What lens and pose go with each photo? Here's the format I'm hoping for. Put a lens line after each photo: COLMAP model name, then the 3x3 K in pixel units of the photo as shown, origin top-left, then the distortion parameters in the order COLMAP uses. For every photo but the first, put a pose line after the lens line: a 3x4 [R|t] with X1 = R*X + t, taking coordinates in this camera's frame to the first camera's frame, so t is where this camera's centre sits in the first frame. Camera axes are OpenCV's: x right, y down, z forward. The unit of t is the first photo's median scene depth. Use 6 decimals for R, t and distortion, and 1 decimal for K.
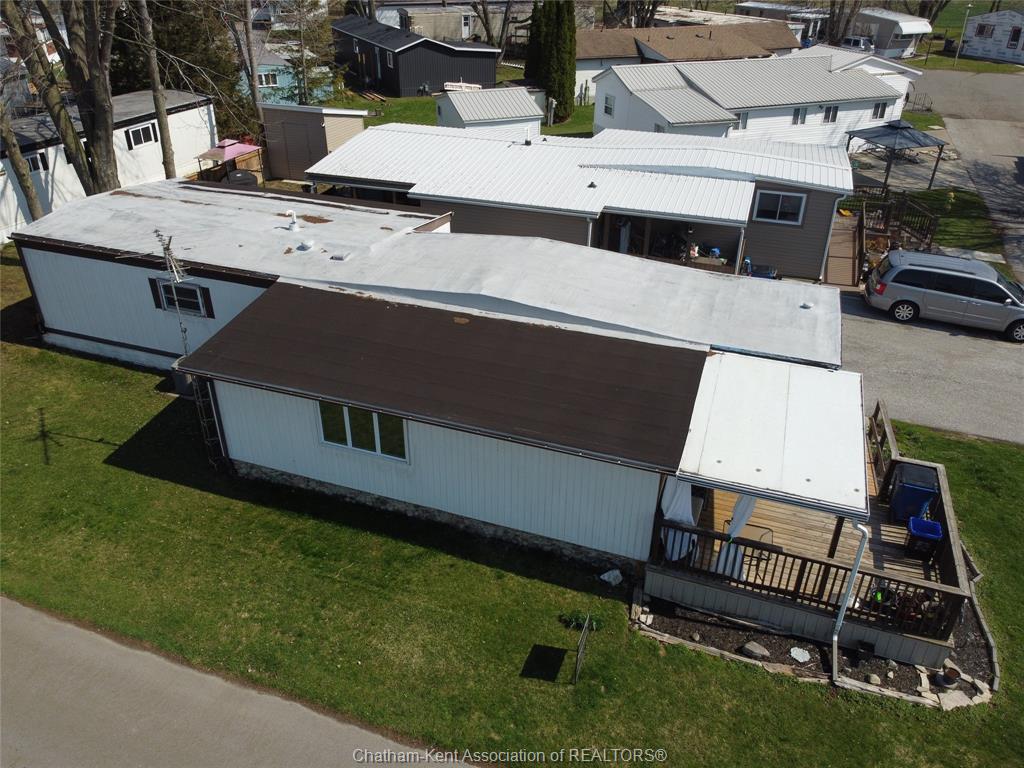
lens RADIAL K [[771.3, 0, 512.7], [0, 771.3, 379.1], [0, 0, 1]] dist [0.003530, -0.005387]
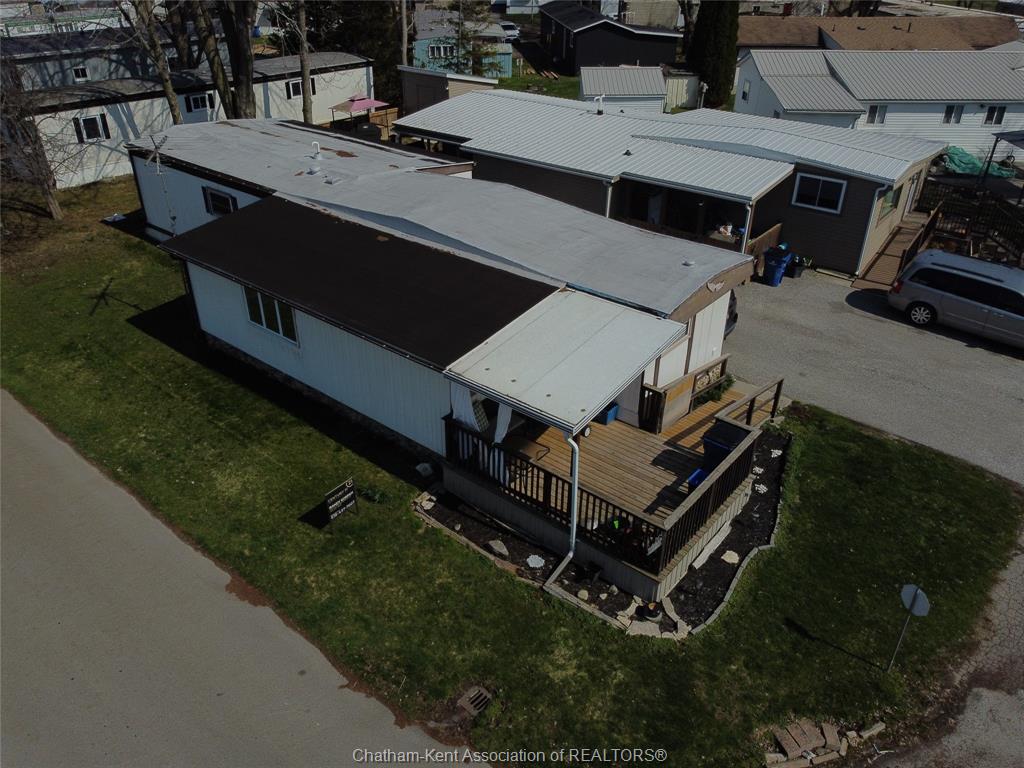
lens RADIAL K [[771.3, 0, 514.3], [0, 771.3, 382.4], [0, 0, 1]] dist [0.003530, -0.005387]
pose [[0.942887, 0.169058, -0.287027, 0.409284], [-0.166548, 0.985470, 0.033327, 0.053590], [0.288490, 0.016380, 0.957343, -0.028365]]
